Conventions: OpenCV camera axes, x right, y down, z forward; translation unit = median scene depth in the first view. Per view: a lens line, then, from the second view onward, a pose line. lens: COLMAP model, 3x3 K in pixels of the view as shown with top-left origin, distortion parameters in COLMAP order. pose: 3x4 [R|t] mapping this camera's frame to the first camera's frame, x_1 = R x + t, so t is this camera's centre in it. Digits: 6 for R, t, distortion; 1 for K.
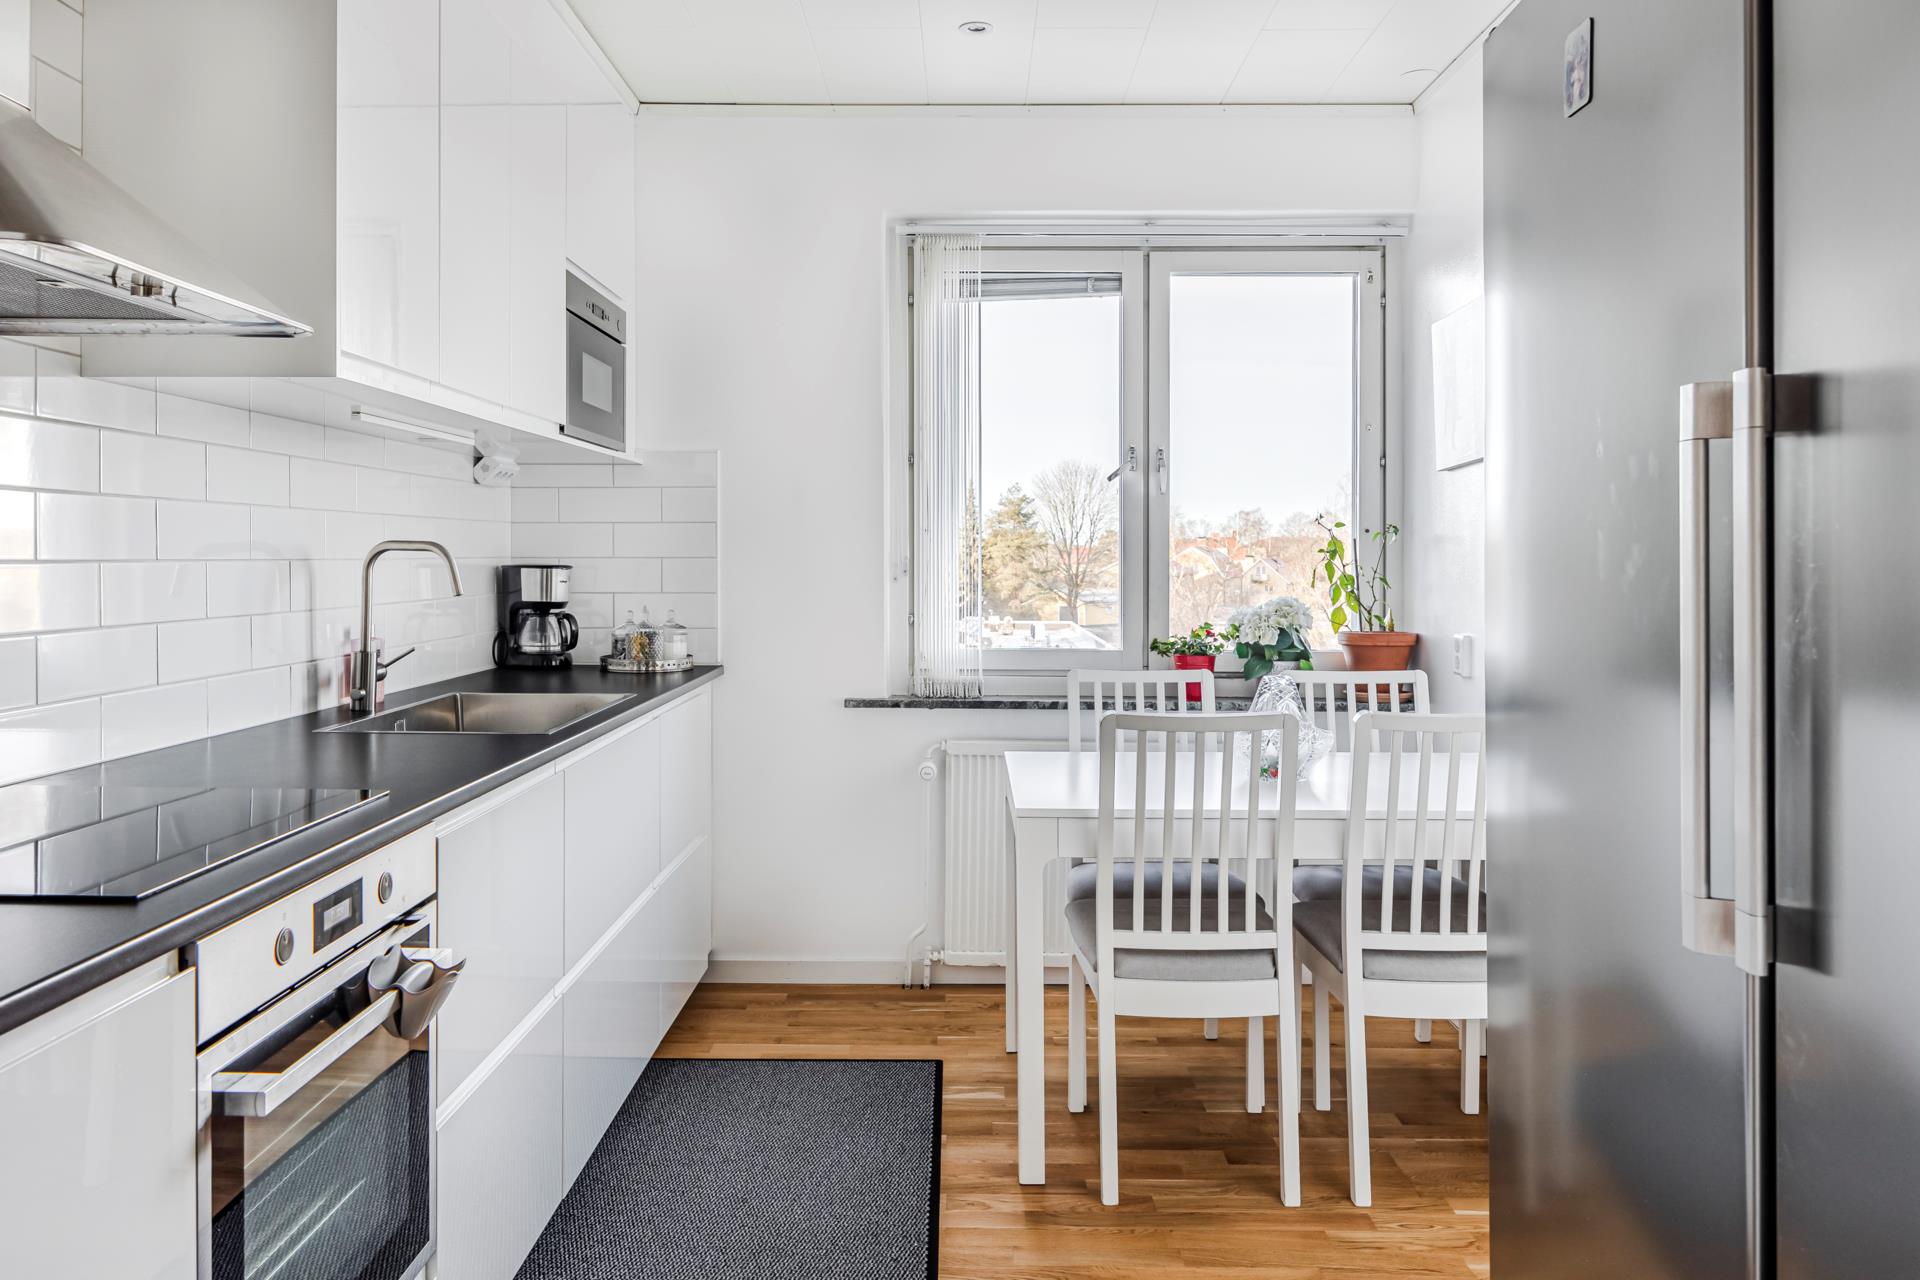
lens RADIAL K [[1443.3, 0, 958.7], [0, 1443.3, 638.3], [0, 0, 1]] dist [-0.012532, -0.000960]
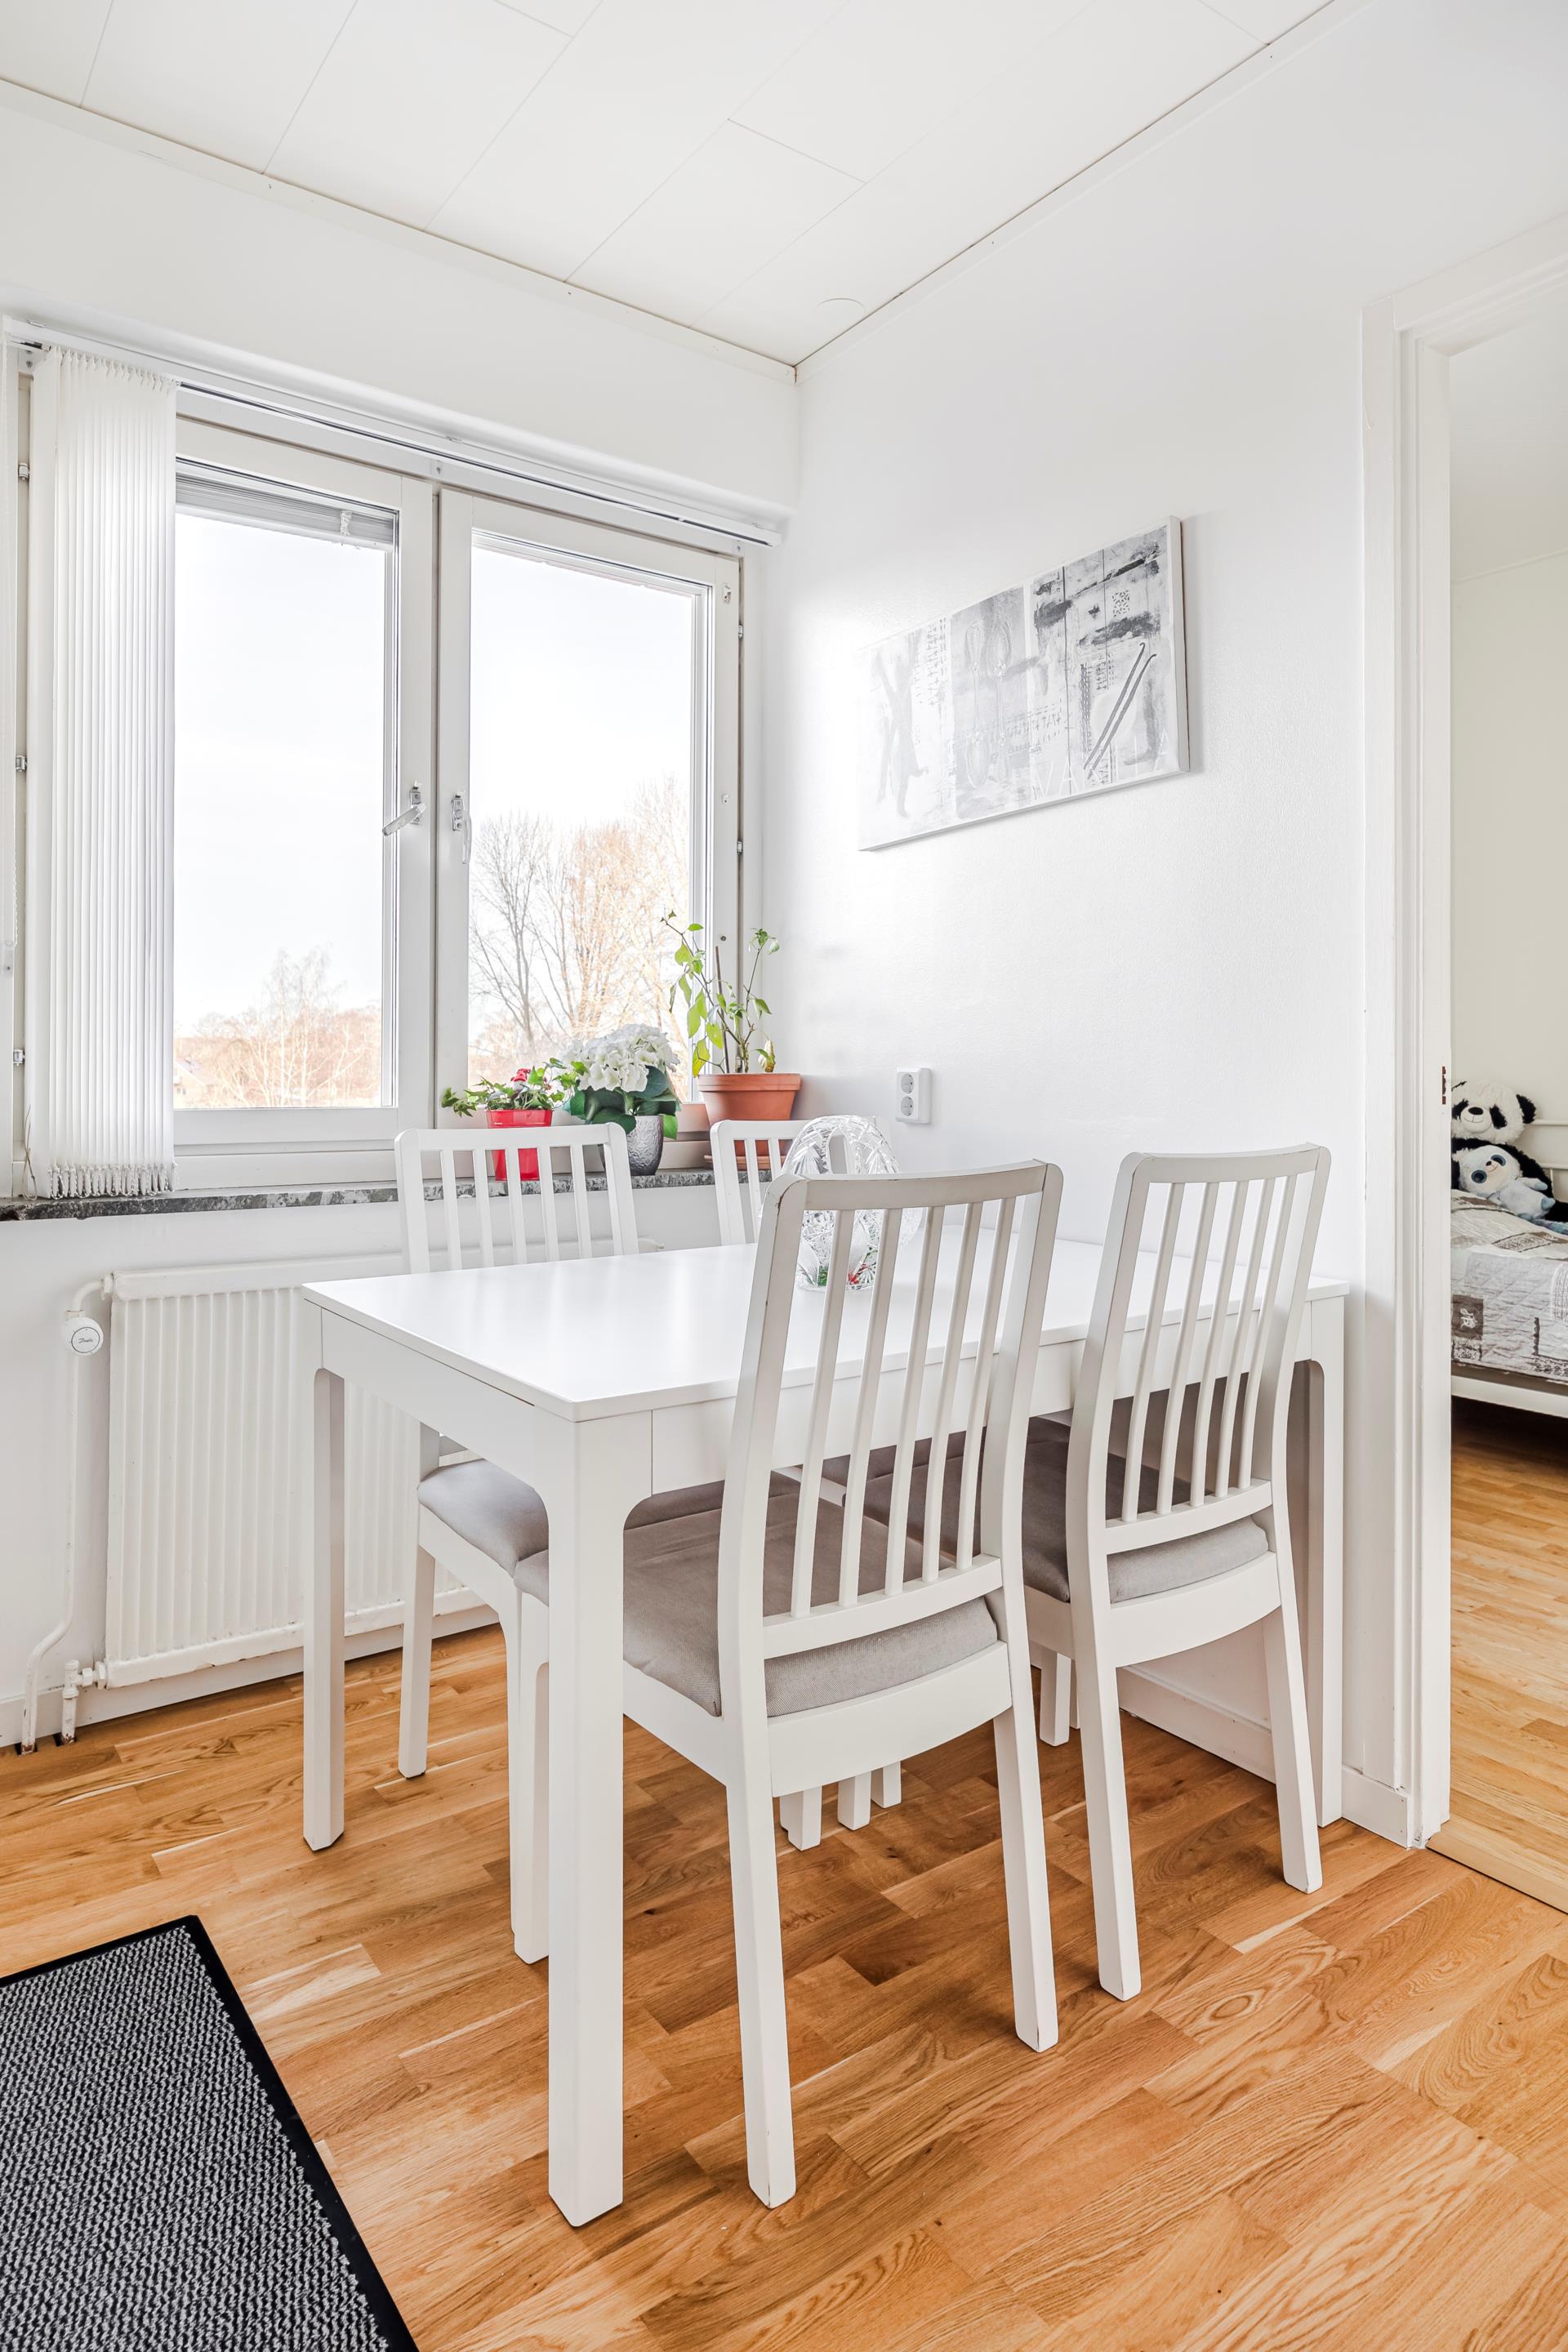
lens RADIAL K [[1406.3, 0, 814.1], [0, 1406.3, 1075.5], [0, 0, 1]] dist [-0.003948, 0.002562]
pose [[0.801879, -0.006426, 0.597452, -0.114225], [0.033526, 0.998851, -0.034254, 0.022731], [-0.596545, 0.047498, 0.801173, 0.415431]]
